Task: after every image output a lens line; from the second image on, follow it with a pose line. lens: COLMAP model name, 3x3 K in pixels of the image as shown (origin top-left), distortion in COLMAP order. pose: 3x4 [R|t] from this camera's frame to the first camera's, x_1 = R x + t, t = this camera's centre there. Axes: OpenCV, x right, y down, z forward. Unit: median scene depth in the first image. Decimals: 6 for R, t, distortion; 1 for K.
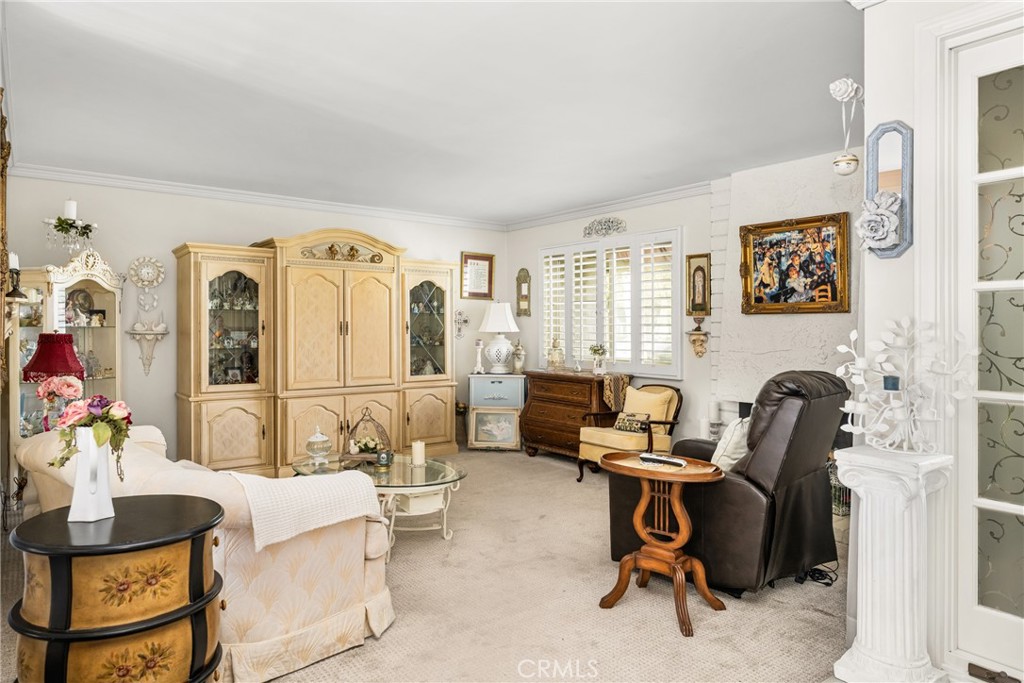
lens RADIAL K [[639.5, 0, 499.8], [0, 639.5, 319.9], [0, 0, 1]] dist [0.002539, 0.001467]
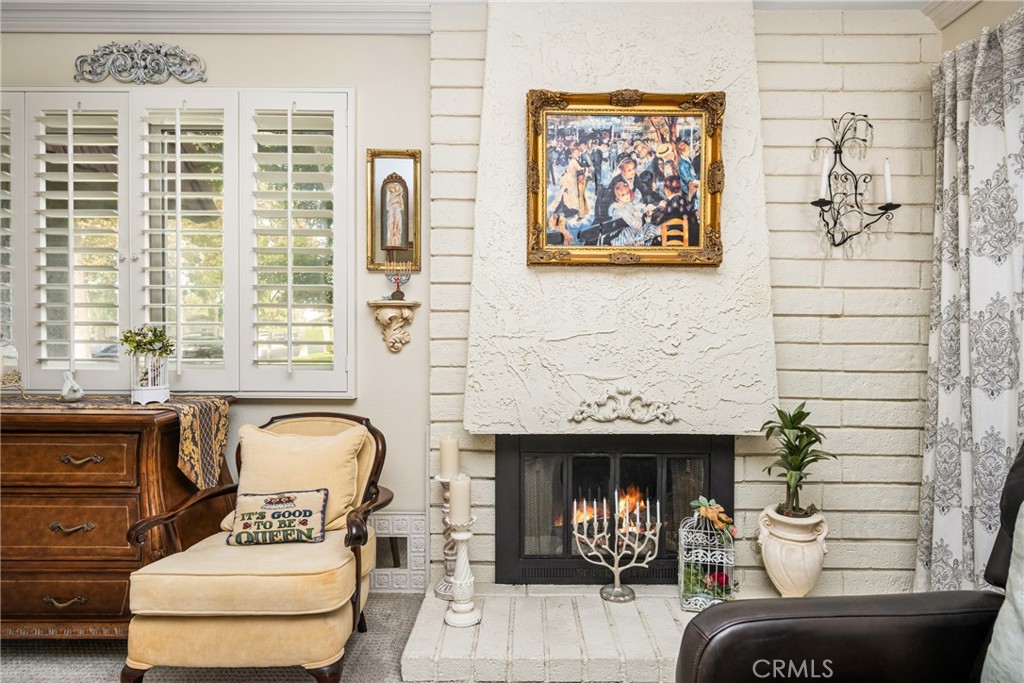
lens RADIAL K [[535.0, 0, 512.0], [0, 535.0, 341.5], [0, 0, 1]] dist [-0.002757, -0.000564]
pose [[0.594281, -0.007387, 0.804223, 0.025800], [-0.011494, 0.999778, 0.017677, 0.047811], [-0.804175, -0.019749, 0.594064, 0.781796]]
